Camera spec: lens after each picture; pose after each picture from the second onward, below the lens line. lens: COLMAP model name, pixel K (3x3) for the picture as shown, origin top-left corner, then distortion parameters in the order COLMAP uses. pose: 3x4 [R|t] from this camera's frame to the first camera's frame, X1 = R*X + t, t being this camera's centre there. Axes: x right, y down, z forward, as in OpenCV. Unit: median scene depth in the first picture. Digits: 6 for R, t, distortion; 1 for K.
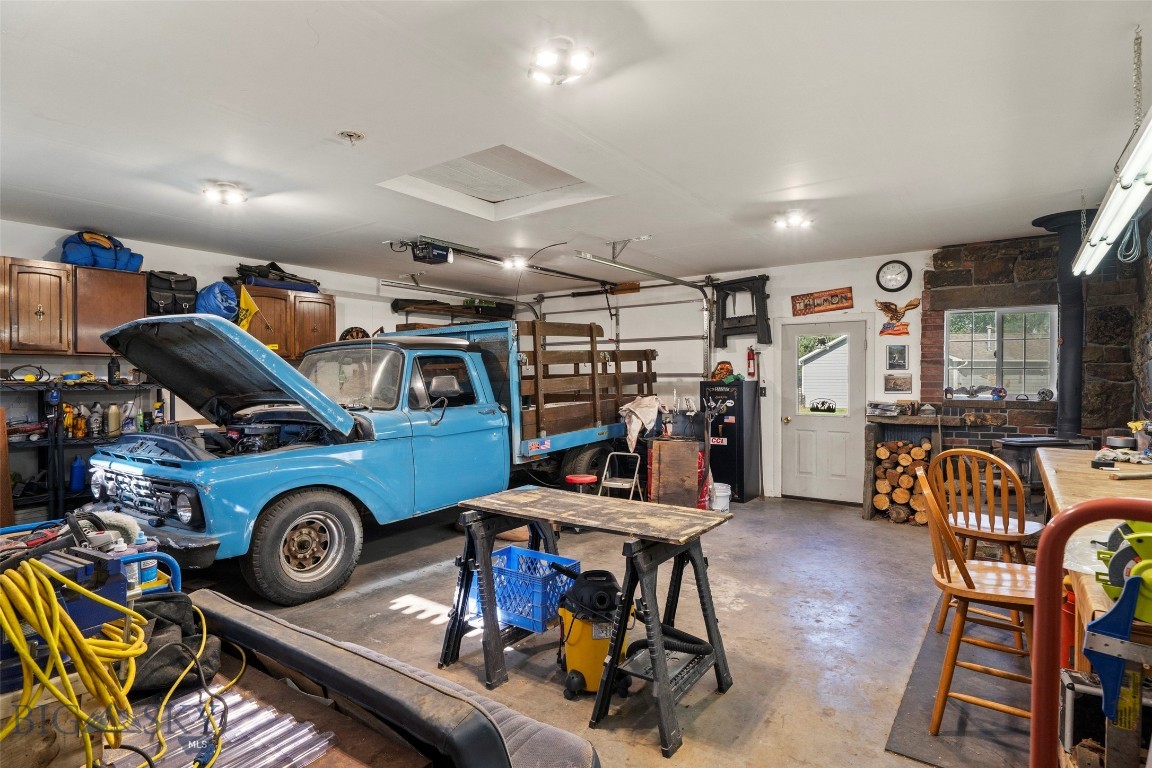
lens RADIAL K [[599.9, 0, 576.0], [0, 599.9, 384.0], [0, 0, 1]] dist [-0.002165, -0.000262]
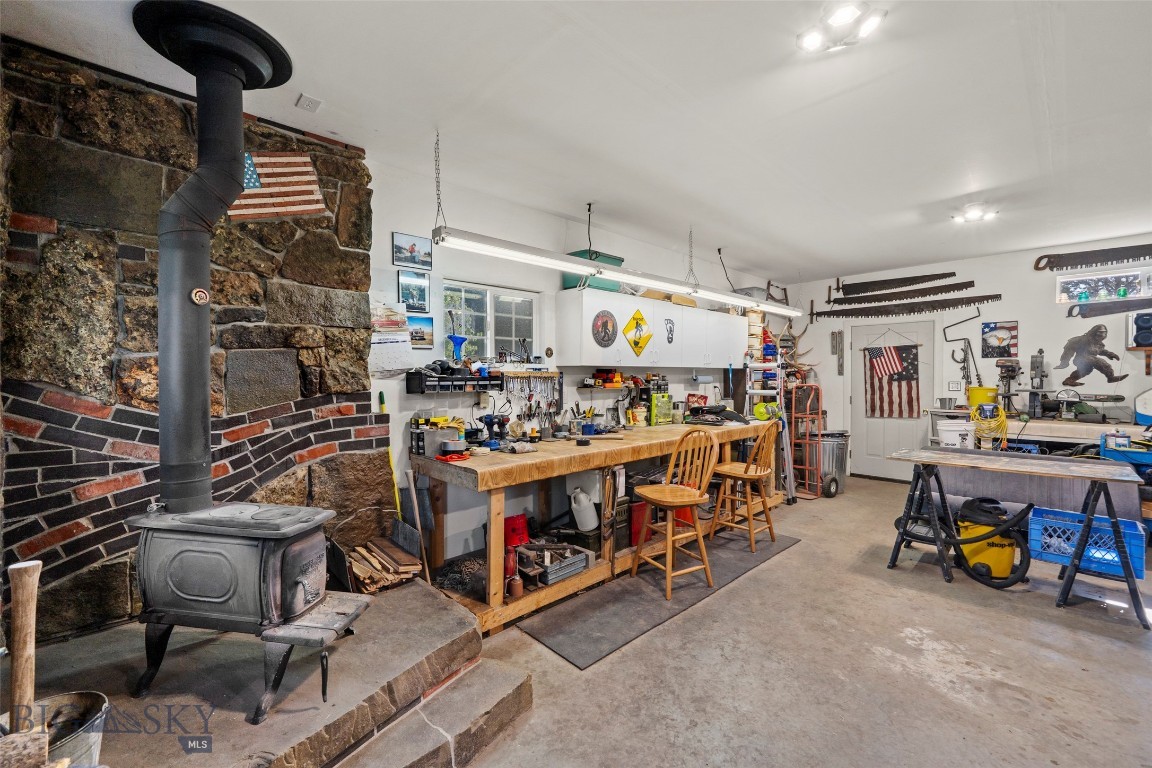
lens RADIAL K [[472.8, 0, 576.0], [0, 472.8, 384.0], [0, 0, 1]] dist [0.001793, 0.000224]
pose [[-0.982928, 0.002703, 0.183968, 0.386354], [0.008103, 0.999558, 0.028607, -0.010898], [-0.183810, 0.029609, -0.982516, 1.090511]]
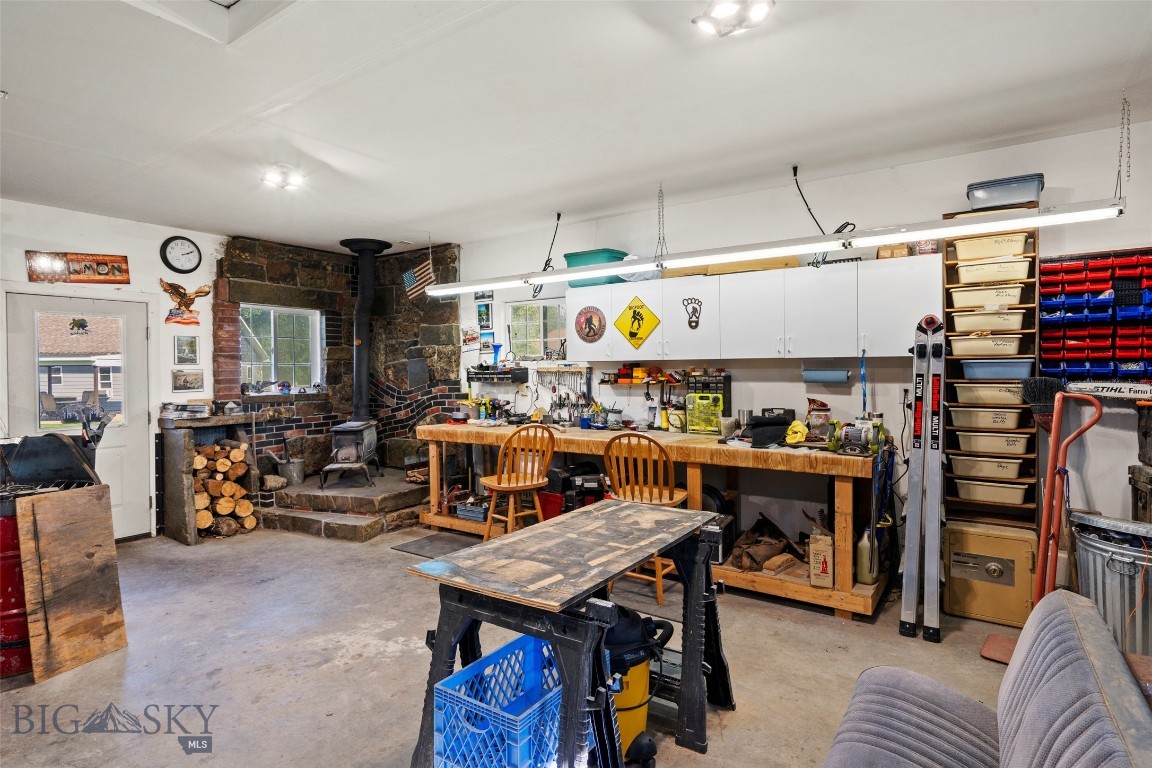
lens RADIAL K [[595.9, 0, 576.0], [0, 595.9, 384.0], [0, 0, 1]] dist [-0.000923, -0.000361]
pose [[-0.020794, -0.022739, 0.999525, -0.350437], [0.020249, 0.999527, 0.023160, -0.004913], [-0.999579, 0.020721, -0.020324, 0.486536]]
